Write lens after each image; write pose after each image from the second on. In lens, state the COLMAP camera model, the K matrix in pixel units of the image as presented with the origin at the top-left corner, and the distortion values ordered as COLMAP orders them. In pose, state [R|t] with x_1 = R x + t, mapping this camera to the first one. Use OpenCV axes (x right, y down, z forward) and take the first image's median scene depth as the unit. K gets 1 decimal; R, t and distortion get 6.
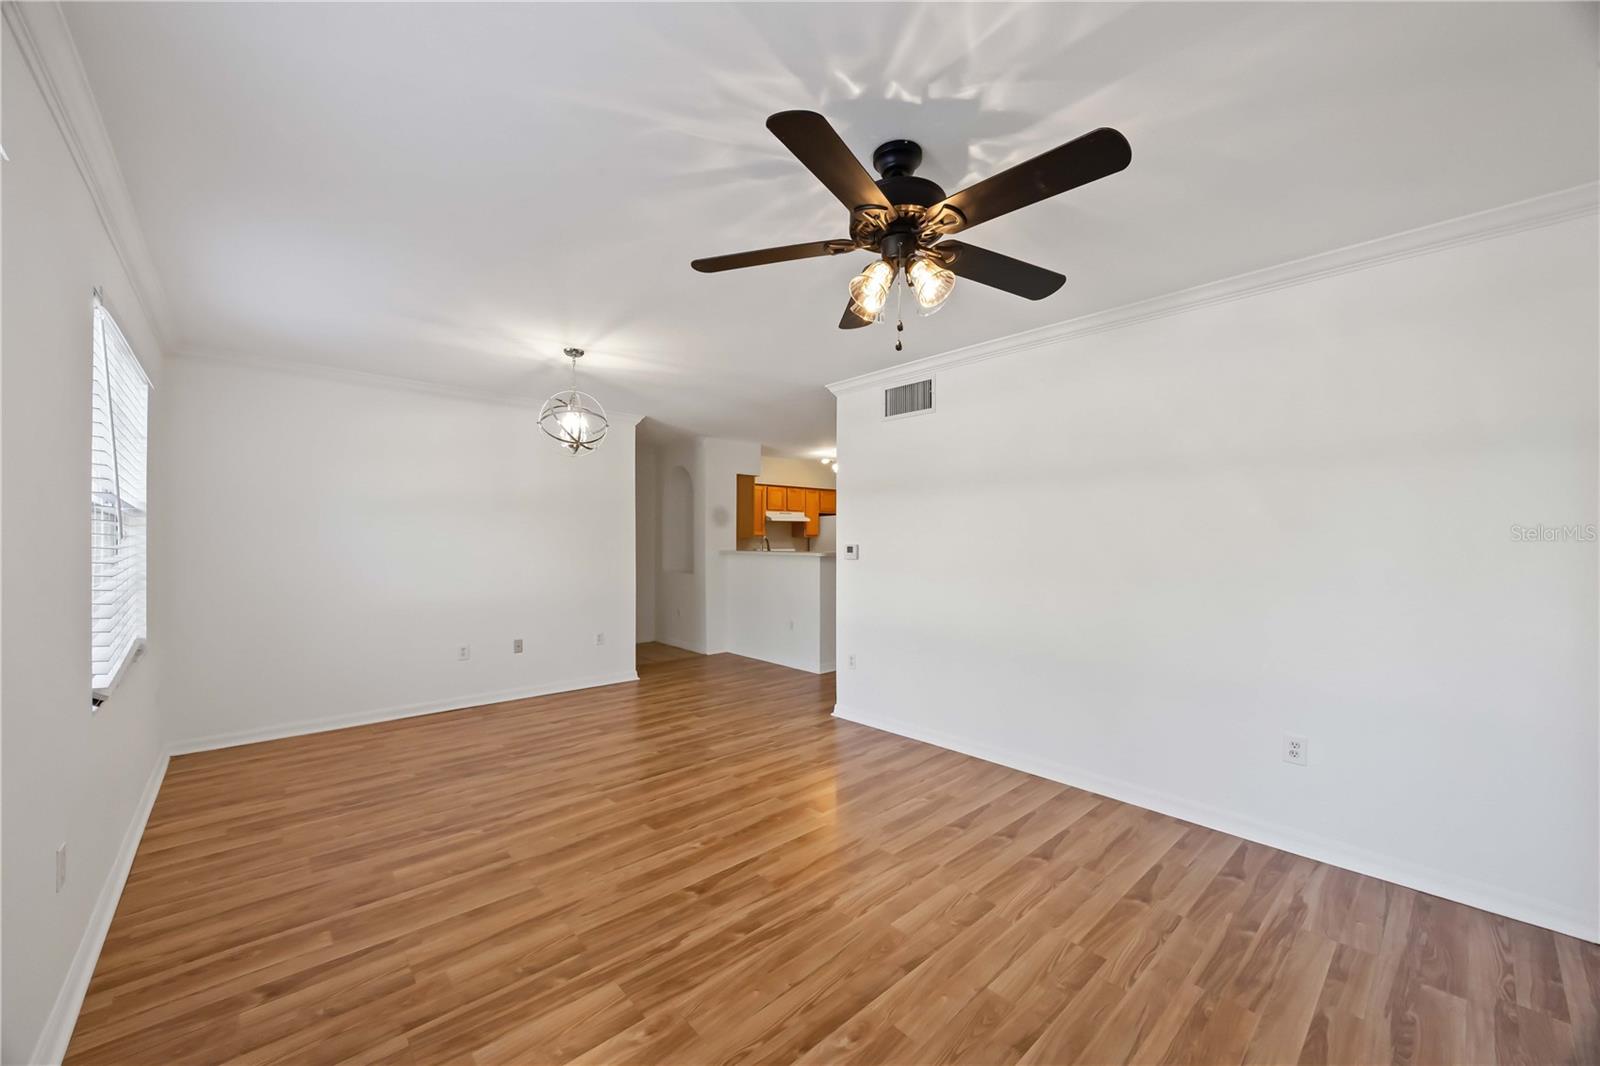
lens RADIAL K [[609.6, 0, 799.1], [0, 609.6, 537.6], [0, 0, 1]] dist [-0.000736, -0.000118]
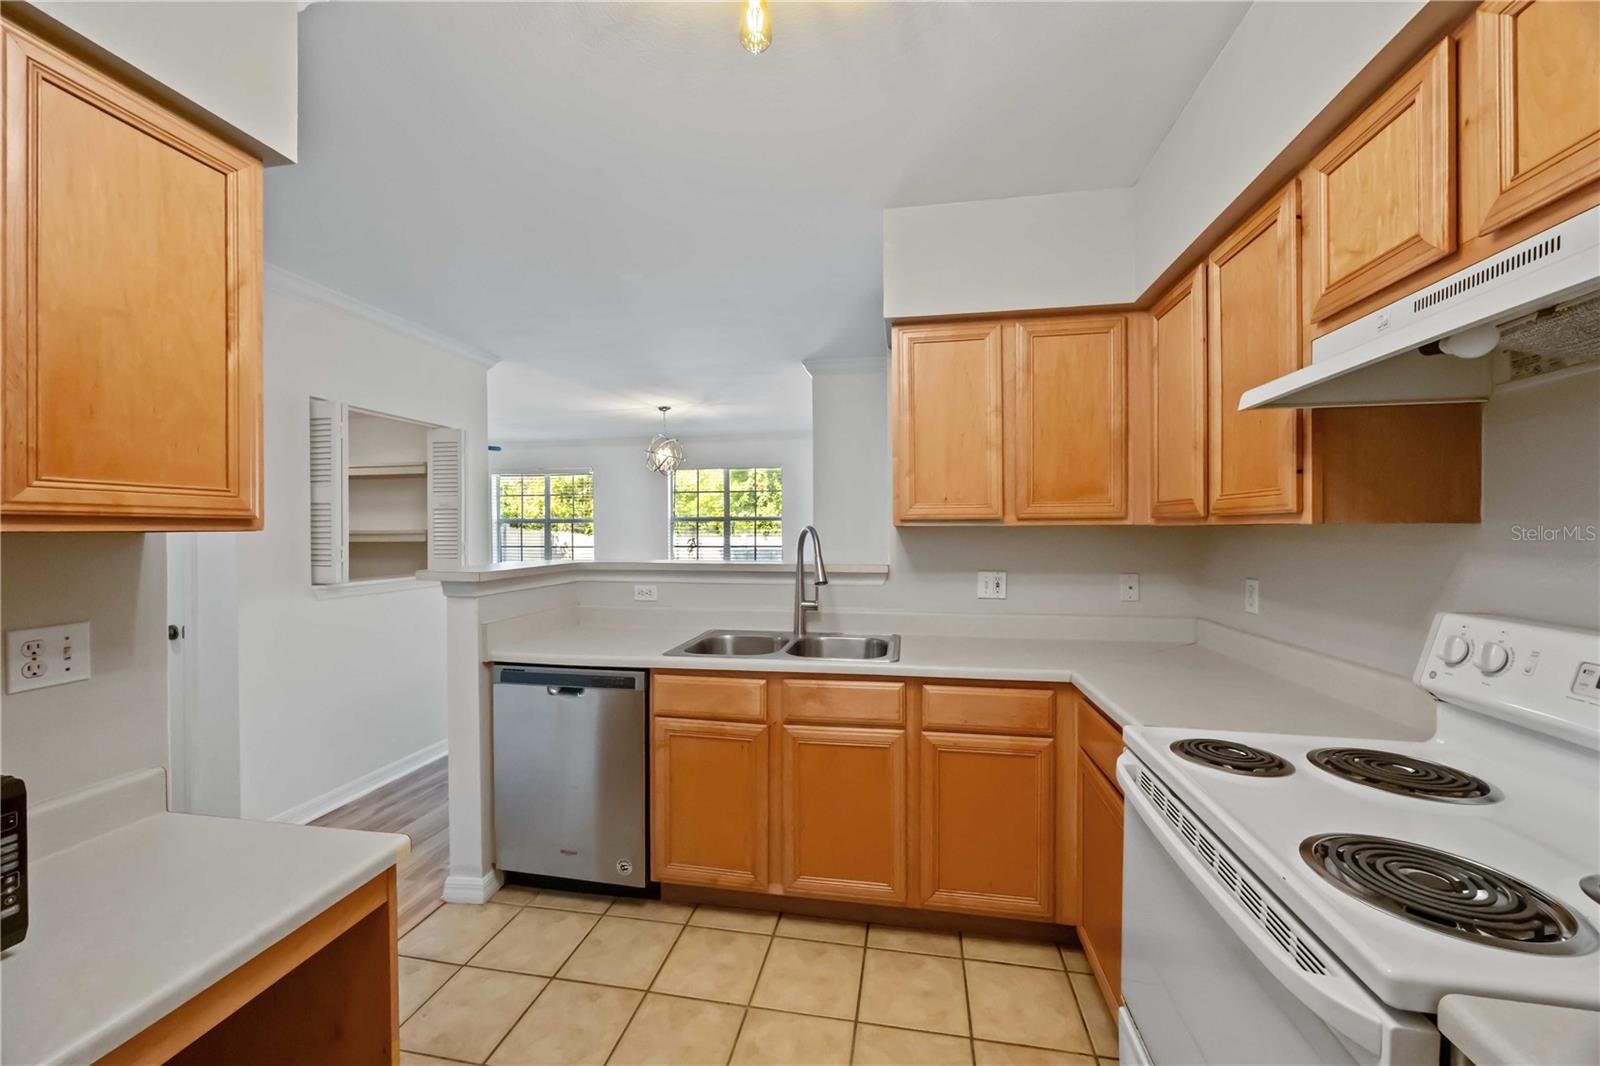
lens RADIAL K [[609.4, 0, 795.7], [0, 609.4, 529.8], [0, 0, 1]] dist [-0.001320, 0.000373]
pose [[-0.793130, 0.001598, -0.609051, 0.319884], [0.002827, 0.999995, -0.001059, 0.001265], [0.609046, -0.002562, -0.793130, 2.589221]]
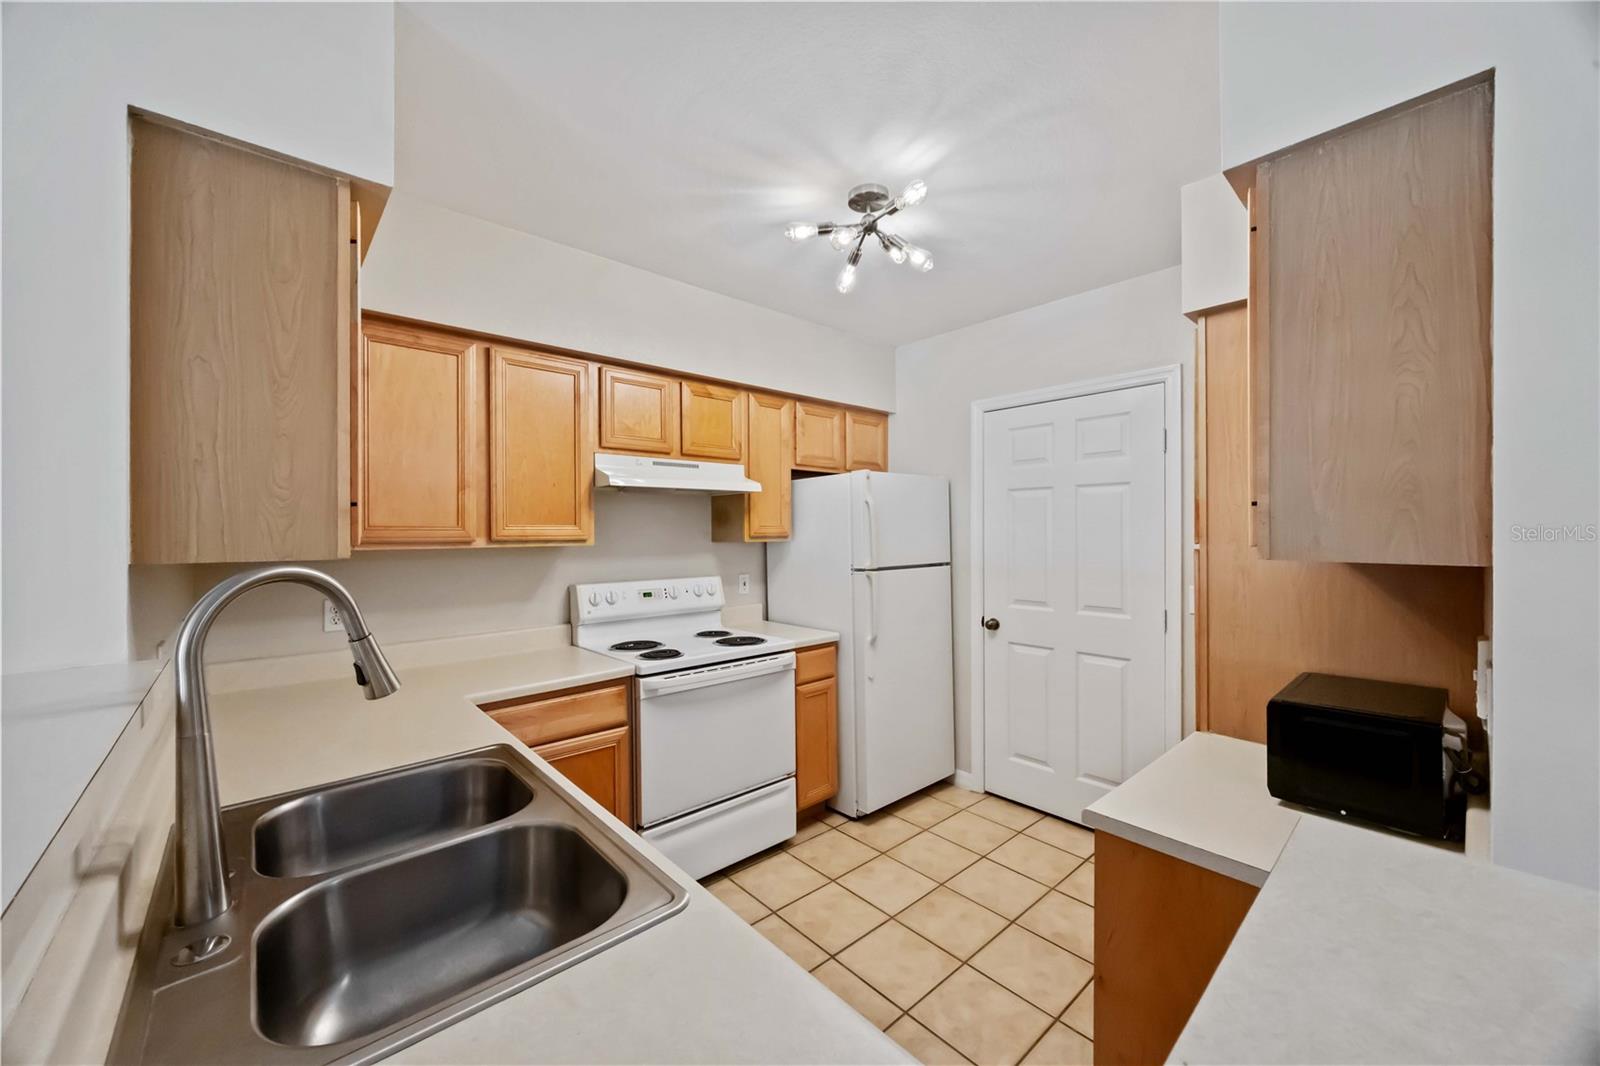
lens RADIAL K [[605.2, 0, 798.2], [0, 605.2, 534.4], [0, 0, 1]] dist [-0.001717, -0.000223]
pose [[0.999969, -0.005507, -0.005558, 0.101188], [0.005542, 0.999965, 0.006312, -0.017536], [0.005523, -0.006343, 0.999965, 1.794838]]
